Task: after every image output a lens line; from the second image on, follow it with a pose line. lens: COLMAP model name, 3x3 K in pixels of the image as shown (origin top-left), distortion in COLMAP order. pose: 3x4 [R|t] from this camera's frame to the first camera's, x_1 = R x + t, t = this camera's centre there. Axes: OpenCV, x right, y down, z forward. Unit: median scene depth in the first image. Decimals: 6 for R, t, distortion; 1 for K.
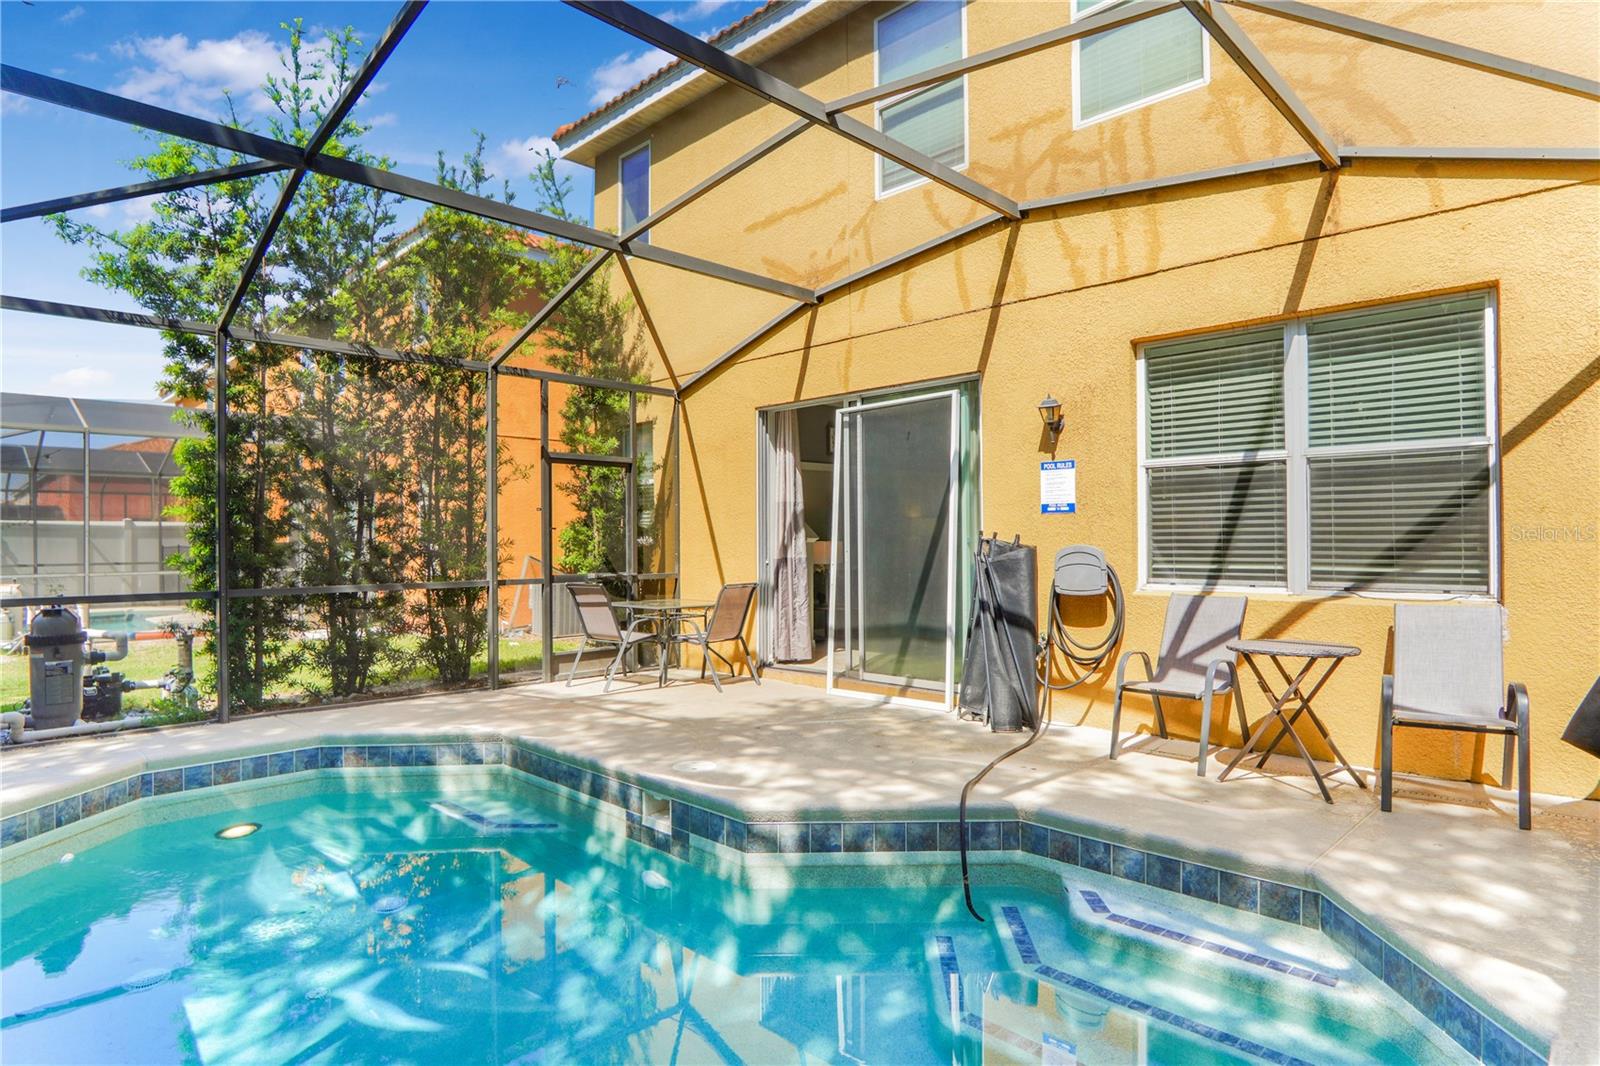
lens RADIAL K [[858.7, 0, 797.9], [0, 858.7, 533.0], [0, 0, 1]] dist [-0.023149, 0.006879]
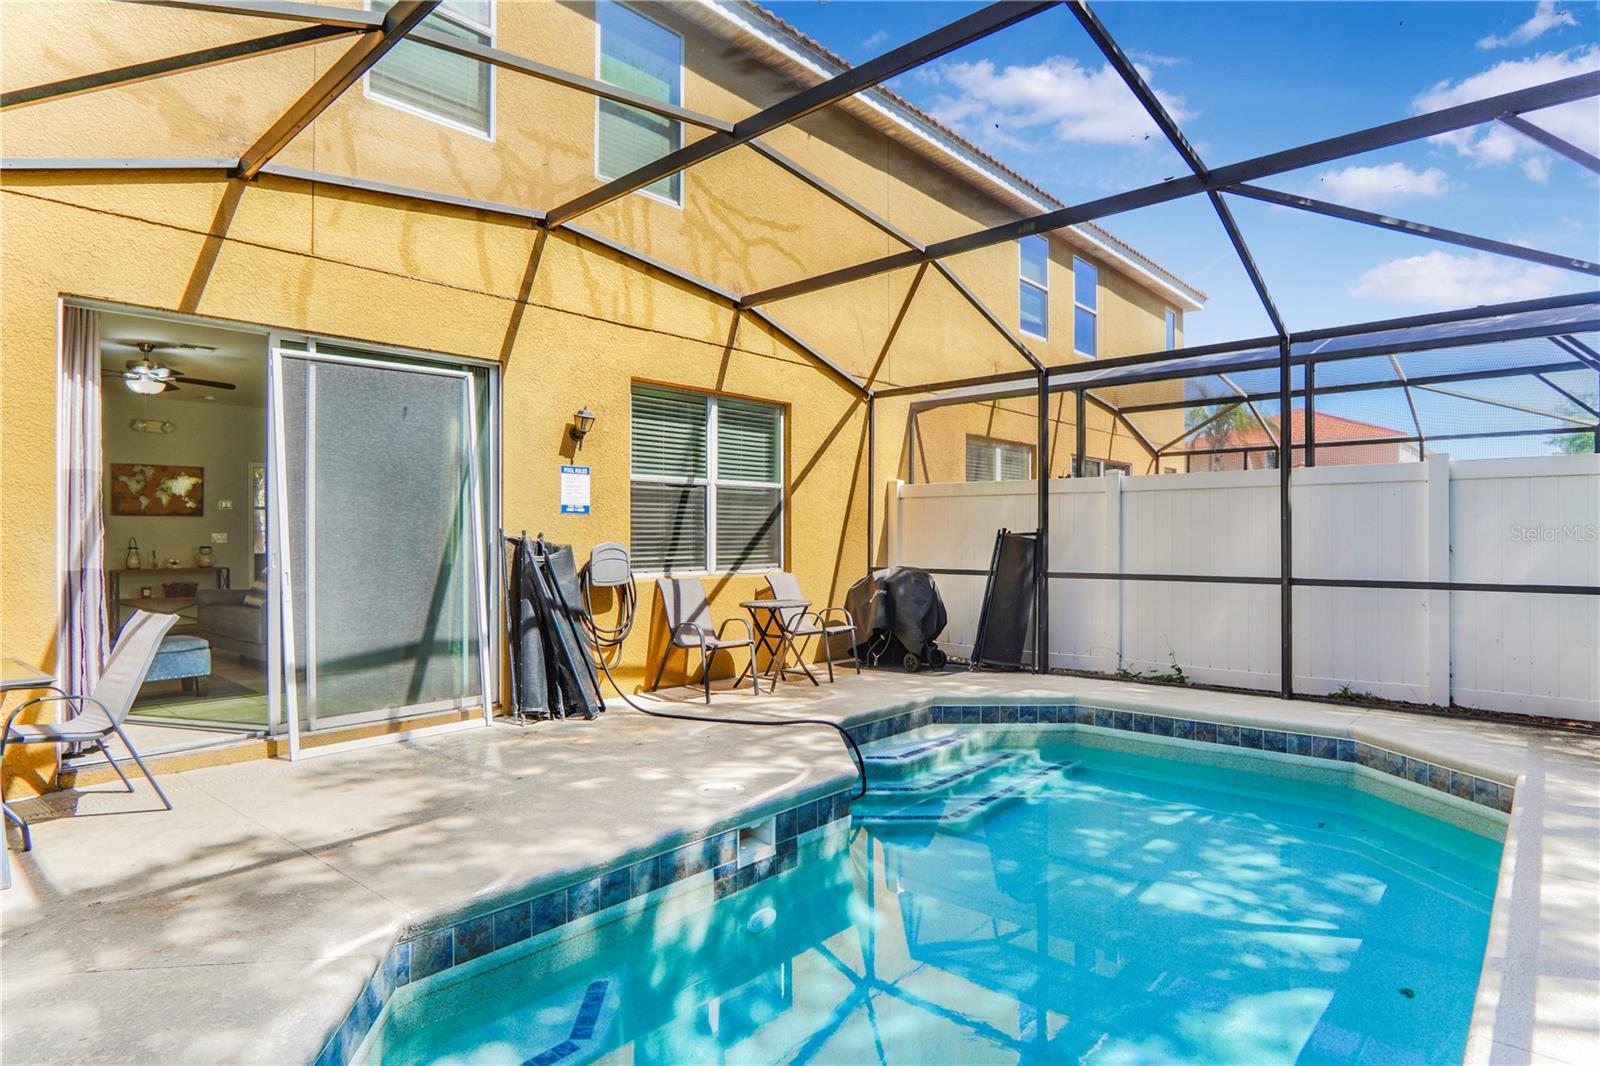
lens RADIAL K [[858.7, 0, 790.7], [0, 858.7, 530.6], [0, 0, 1]] dist [-0.023149, 0.006879]
pose [[-0.026701, 0.014578, 0.999537, -0.939337], [-0.004364, 0.999882, -0.014700, 0.015613], [-0.999634, -0.004754, -0.026635, 0.883821]]
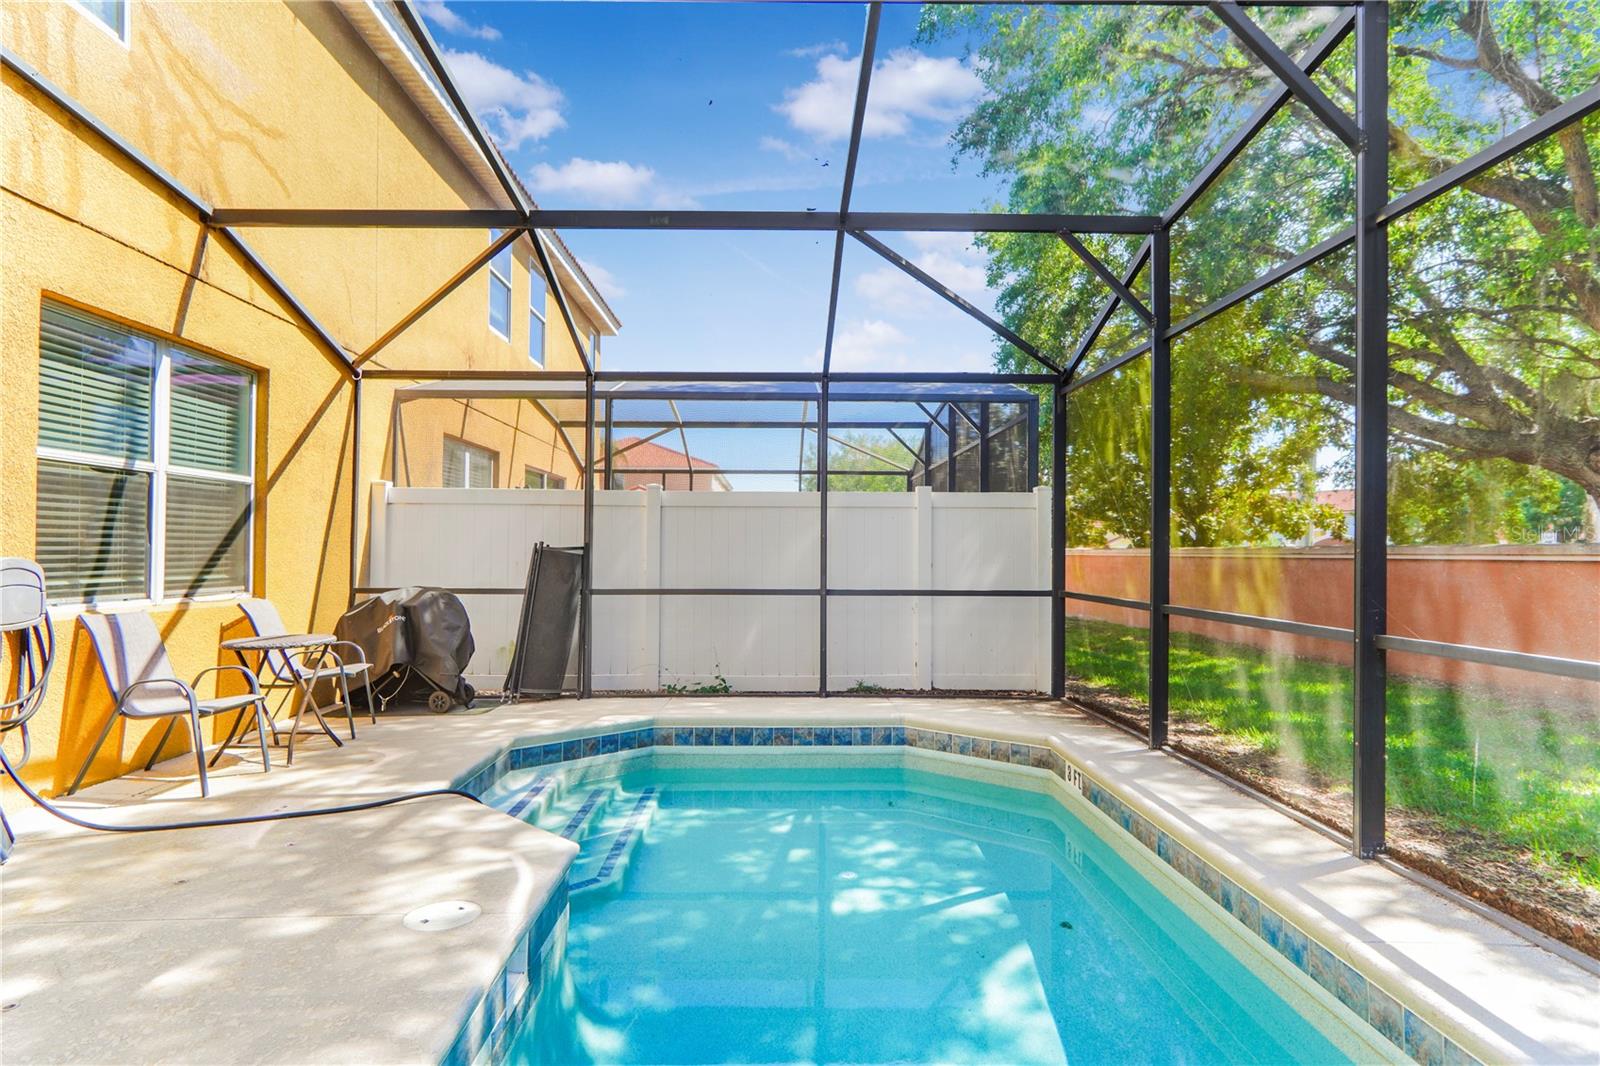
lens RADIAL K [[858.7, 0, 783.6], [0, 858.7, 539.7], [0, 0, 1]] dist [-0.023149, 0.006879]
pose [[-0.705267, 0.014191, 0.708800, -0.665793], [-0.003147, 0.999727, -0.023147, 0.014765], [-0.708935, -0.018556, -0.705030, 1.167836]]
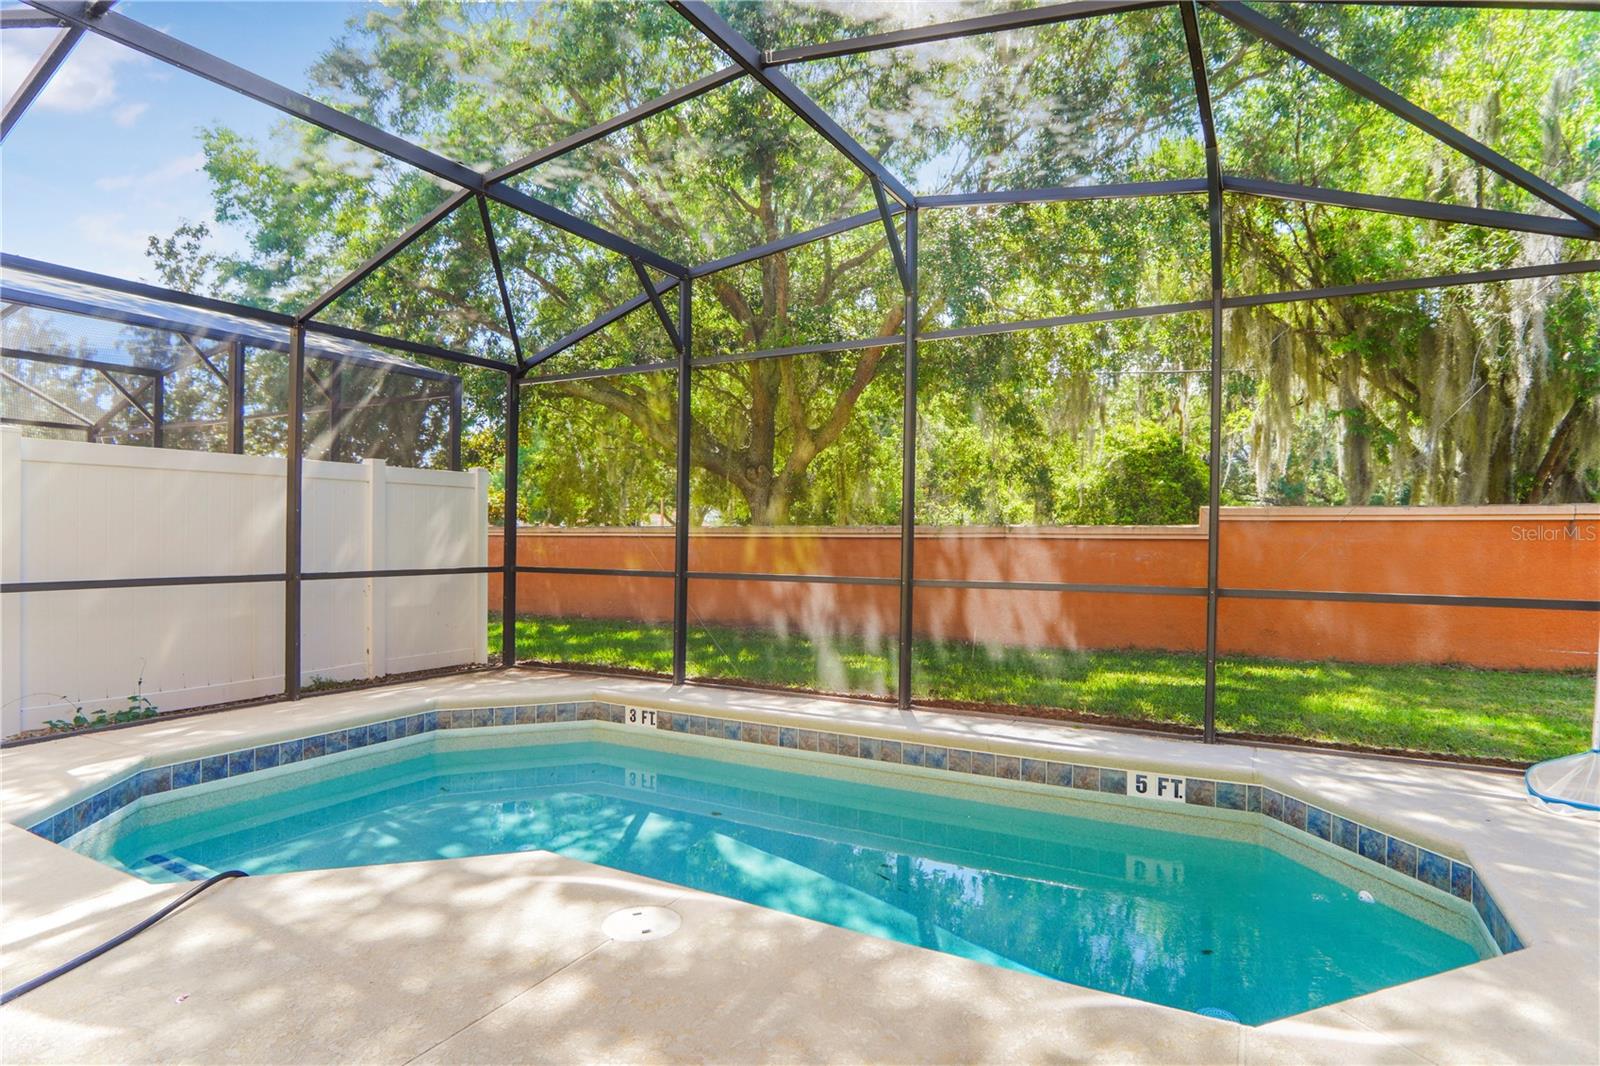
lens RADIAL K [[858.7, 0, 795.3], [0, 858.7, 545.0], [0, 0, 1]] dist [-0.023149, 0.006879]
pose [[-0.959336, -0.001331, -0.282265, -0.043808], [-0.002715, 0.999986, 0.004511, 0.017159], [0.282255, 0.005094, -0.959326, 1.458990]]
